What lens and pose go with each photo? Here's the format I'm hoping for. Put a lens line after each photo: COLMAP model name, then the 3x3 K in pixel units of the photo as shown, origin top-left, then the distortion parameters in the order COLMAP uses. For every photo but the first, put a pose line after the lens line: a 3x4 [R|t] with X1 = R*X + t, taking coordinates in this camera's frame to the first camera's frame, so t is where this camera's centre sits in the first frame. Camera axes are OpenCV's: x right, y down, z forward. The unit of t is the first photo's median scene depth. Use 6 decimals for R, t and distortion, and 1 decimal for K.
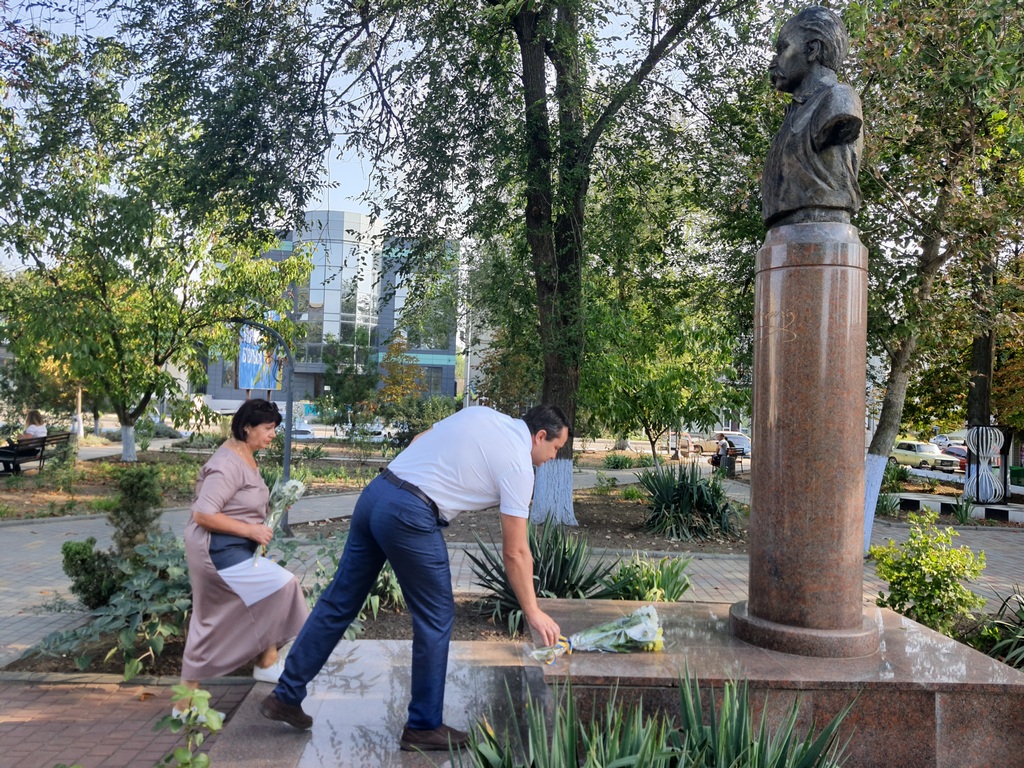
lens RADIAL K [[776.7, 0, 494.9], [0, 776.7, 432.9], [0, 0, 1]] dist [-0.001554, -0.044533]
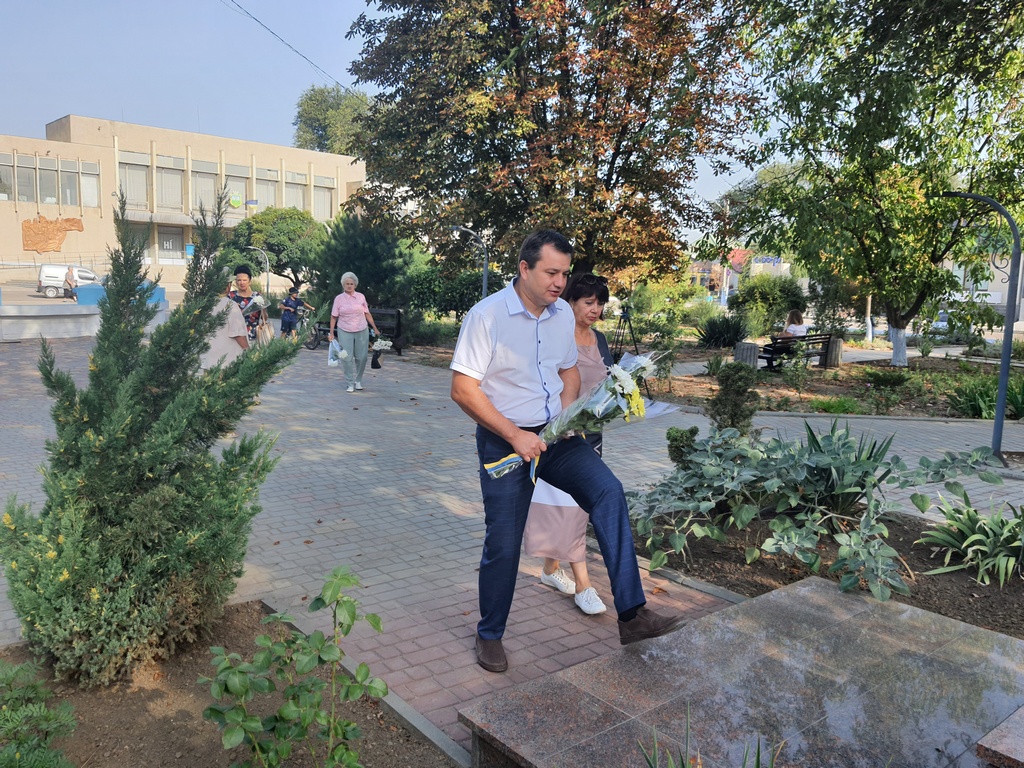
lens RADIAL K [[782.5, 0, 514.6], [0, 782.5, 439.3], [0, 0, 1]] dist [-0.024252, -0.009379]
pose [[0.573934, 0.133171, -0.808001, 0.096771], [-0.029747, 0.989428, 0.141943, 0.009380], [0.818361, -0.057430, 0.571828, 0.143213]]
